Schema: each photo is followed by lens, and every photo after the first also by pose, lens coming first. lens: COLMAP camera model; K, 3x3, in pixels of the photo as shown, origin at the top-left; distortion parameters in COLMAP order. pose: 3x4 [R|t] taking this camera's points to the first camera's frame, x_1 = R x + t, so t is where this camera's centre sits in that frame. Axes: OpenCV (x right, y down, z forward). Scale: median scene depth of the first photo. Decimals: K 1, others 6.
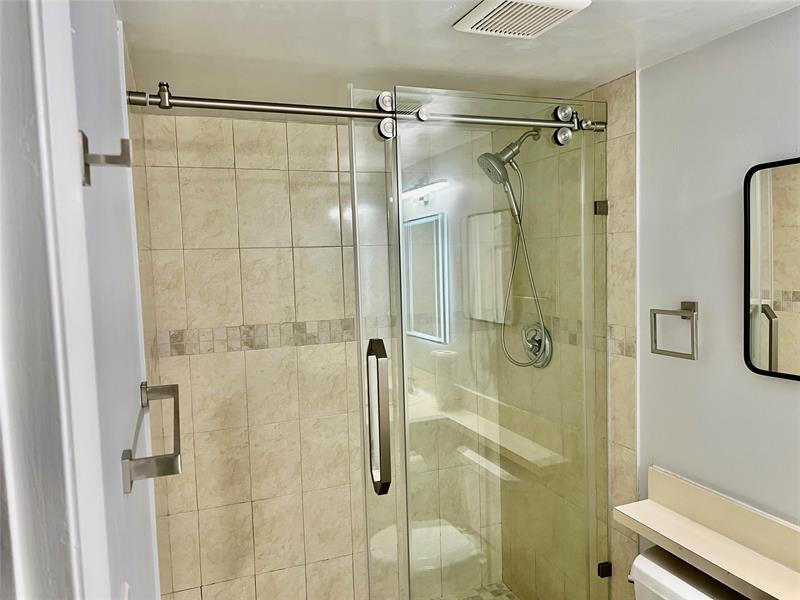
lens RADIAL K [[602.9, 0, 400.0], [0, 602.9, 300.0], [0, 0, 1]] dist [0.007467, 0.002826]
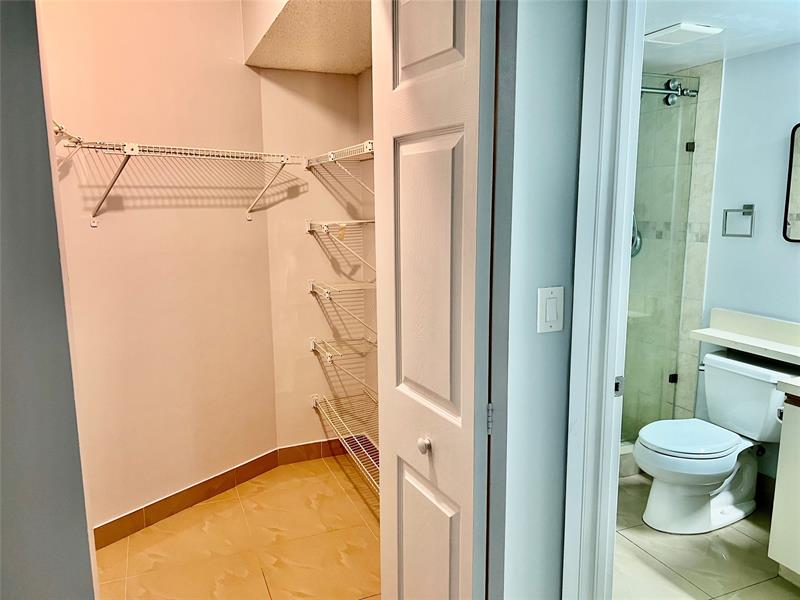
lens RADIAL K [[587.2, 0, 400.0], [0, 587.2, 300.0], [0, 0, 1]] dist [-0.000372, 0.000086]
pose [[0.999206, 0.026596, 0.029651, -0.458425], [-0.029063, 0.995862, 0.086111, 0.134244], [-0.027238, -0.086905, 0.995844, -0.534541]]
